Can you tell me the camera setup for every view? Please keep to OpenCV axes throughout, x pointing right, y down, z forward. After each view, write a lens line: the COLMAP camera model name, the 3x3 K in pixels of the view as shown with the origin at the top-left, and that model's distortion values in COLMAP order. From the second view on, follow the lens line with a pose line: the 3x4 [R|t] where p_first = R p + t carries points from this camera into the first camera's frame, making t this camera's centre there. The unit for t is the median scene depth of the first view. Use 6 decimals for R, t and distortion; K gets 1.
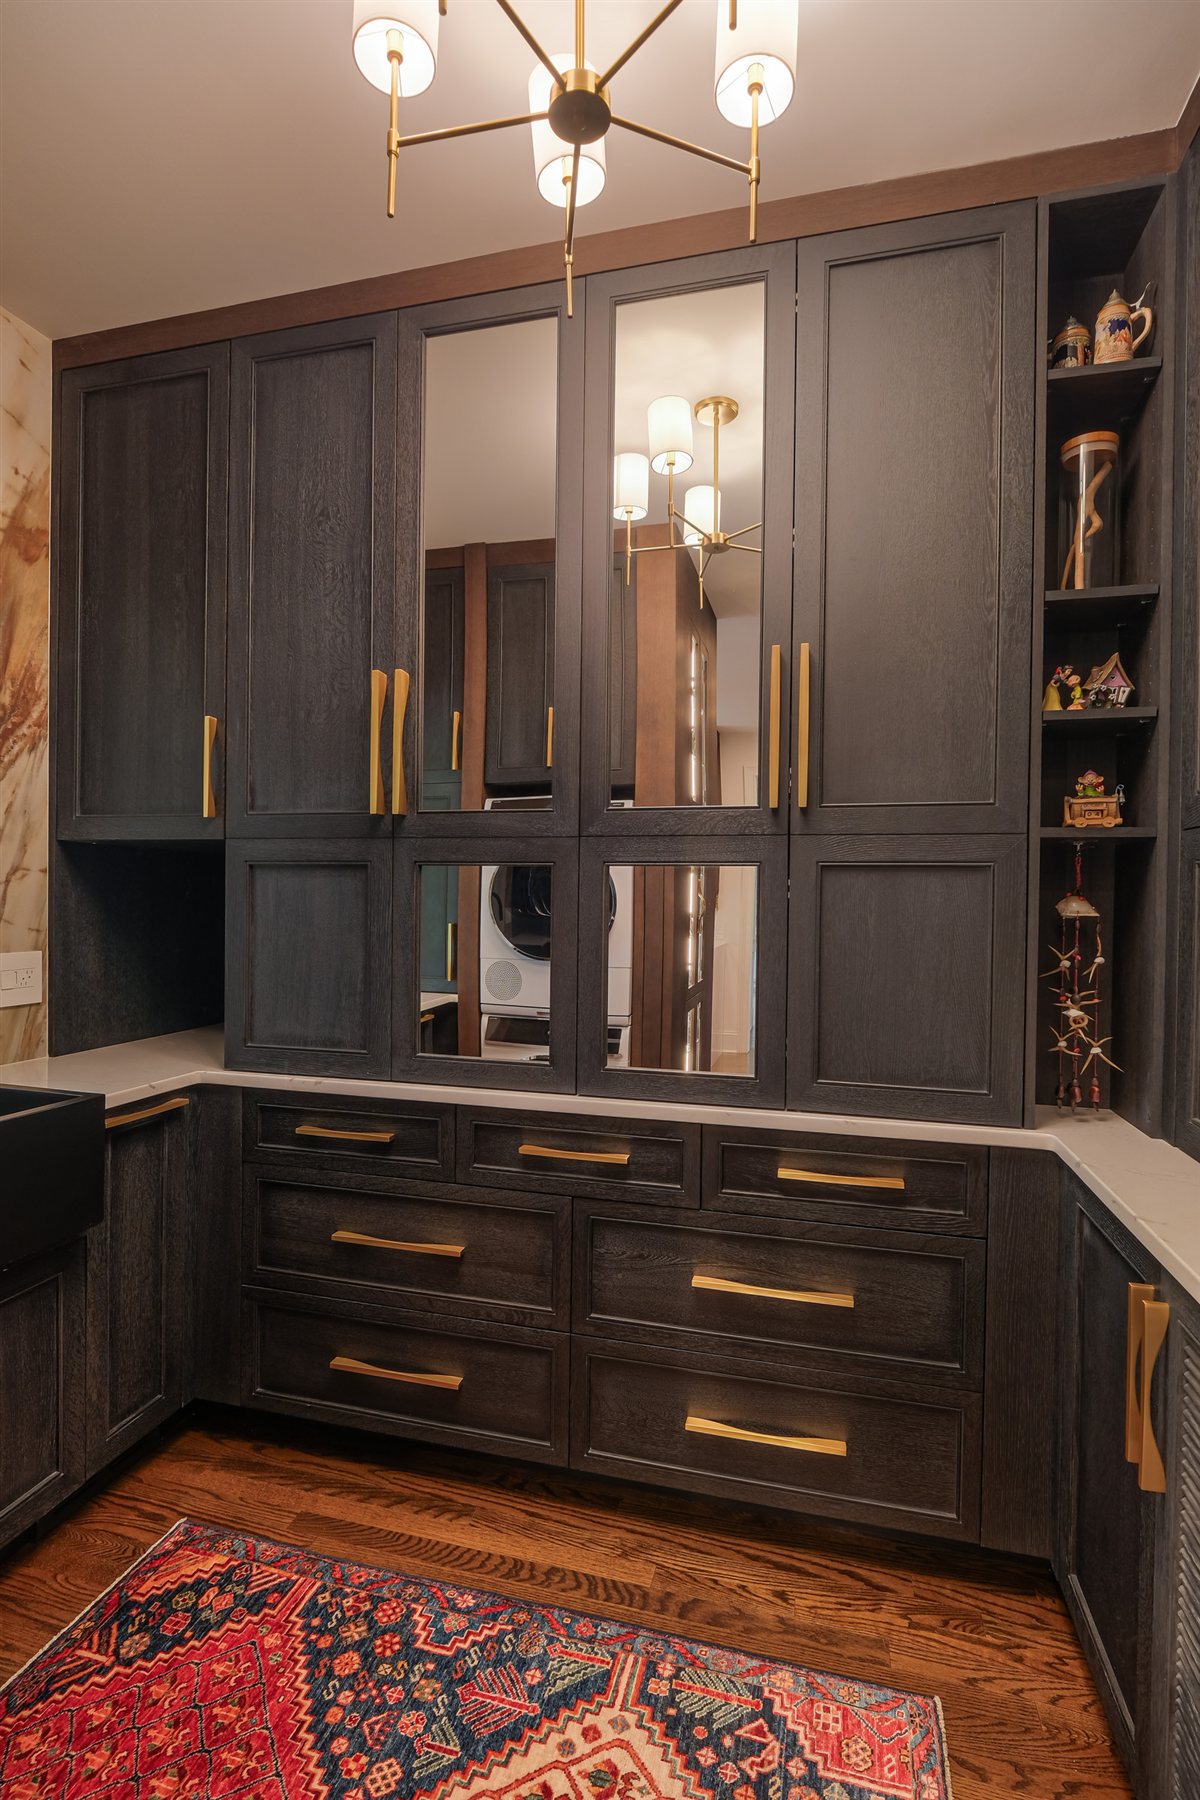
lens RADIAL K [[802.1, 0, 585.8], [0, 802.1, 898.0], [0, 0, 1]] dist [-0.005599, 0.001275]
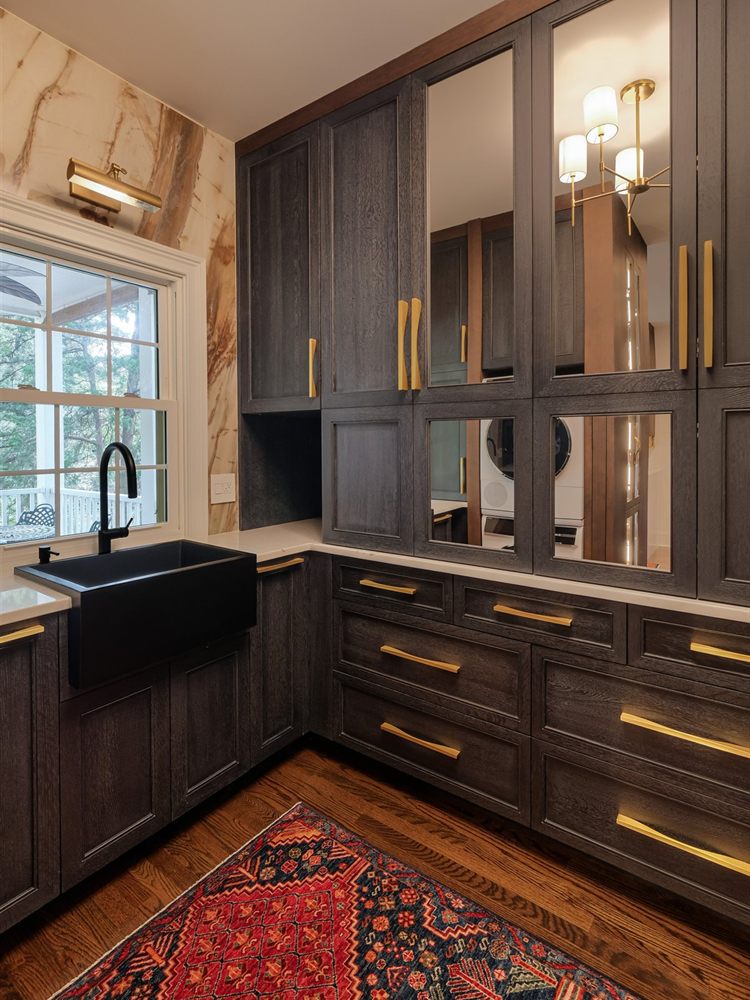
lens RADIAL K [[478.7, 0, 392.6], [0, 478.7, 443.3], [0, 0, 1]] dist [-0.003018, 0.000704]
pose [[0.942475, -0.013534, -0.334003, 0.043313], [0.014185, 0.999899, -0.000488, 0.002776], [0.333976, -0.004277, 0.942572, 0.094149]]
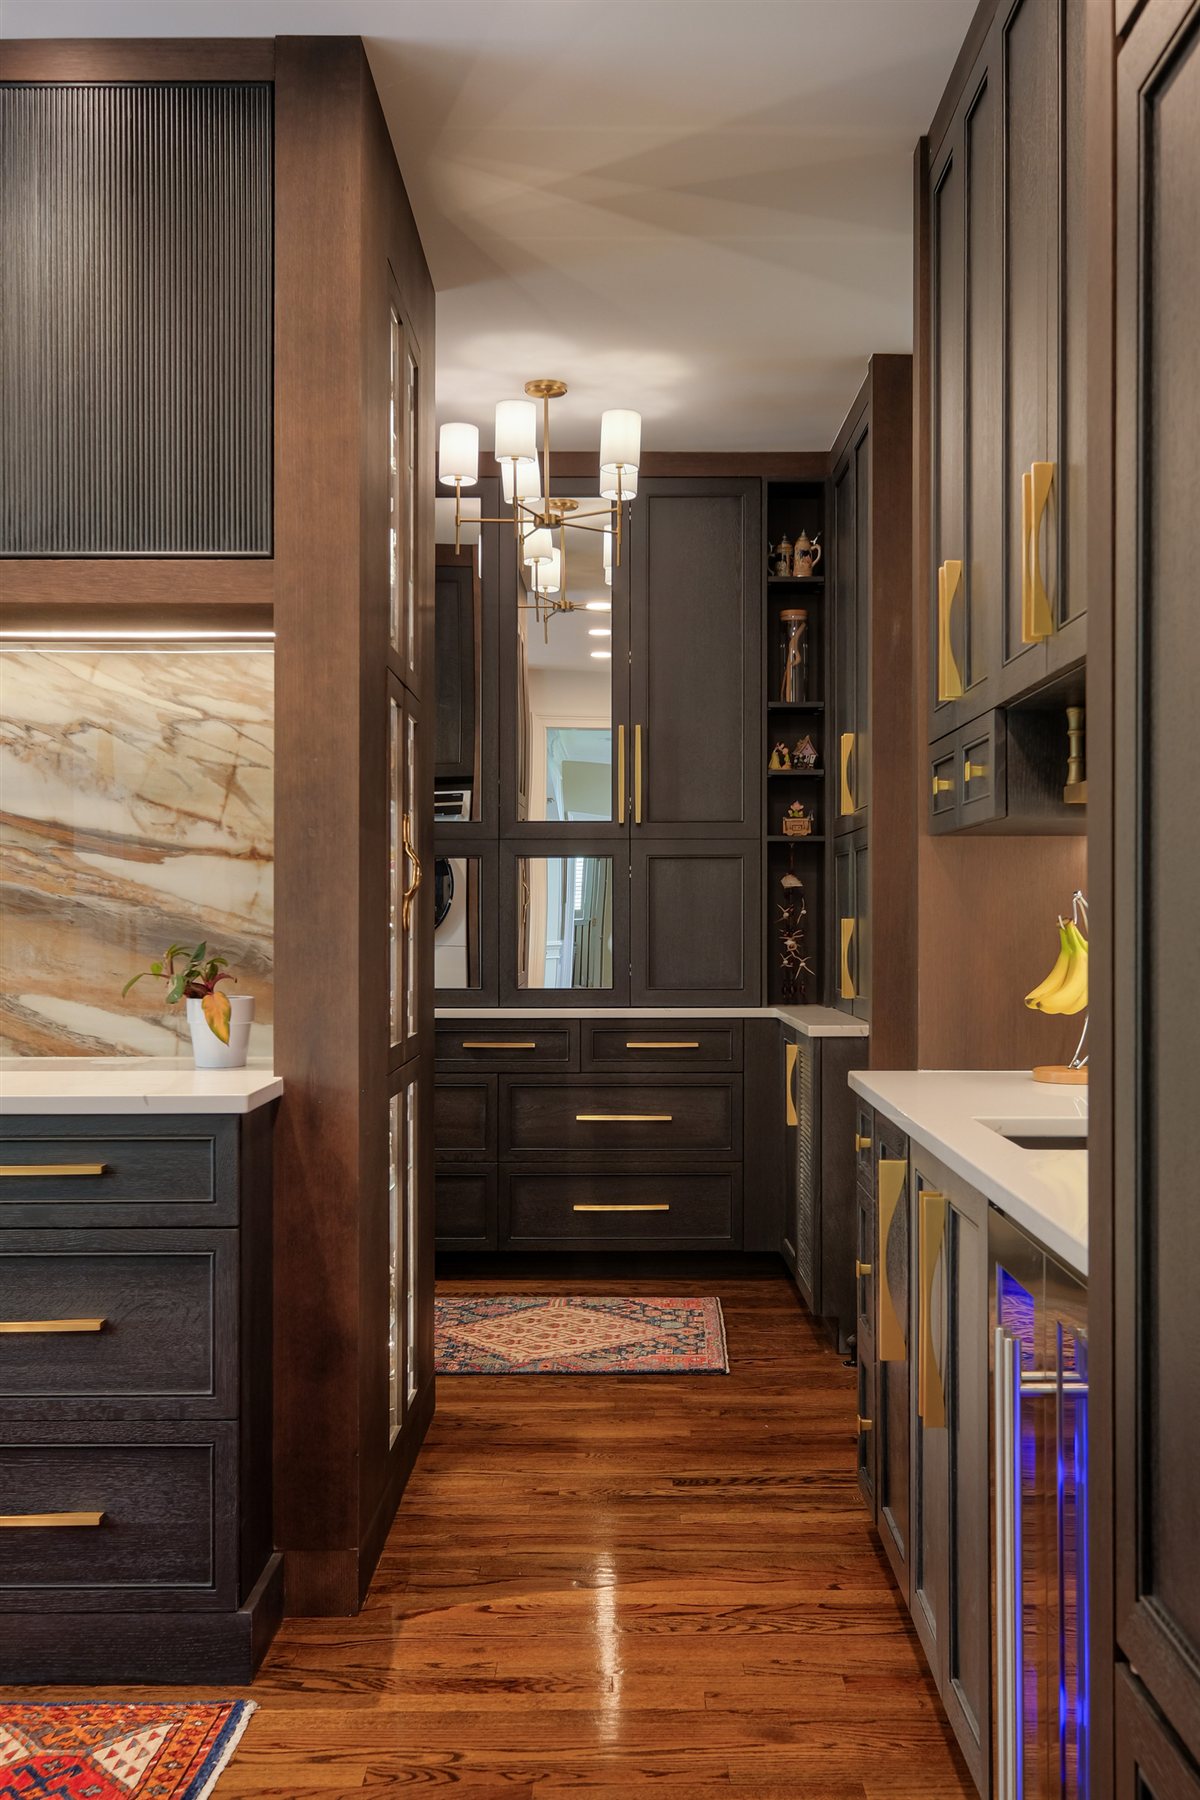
lens RADIAL K [[1292.3, 0, 606.2], [0, 1292.3, 912.7], [0, 0, 1]] dist [0.005556, 0.003783]
pose [[0.960782, -0.017529, 0.276750, -0.518239], [0.015685, 0.999838, 0.008875, 0.046671], [-0.276860, -0.004186, 0.960901, -1.501766]]
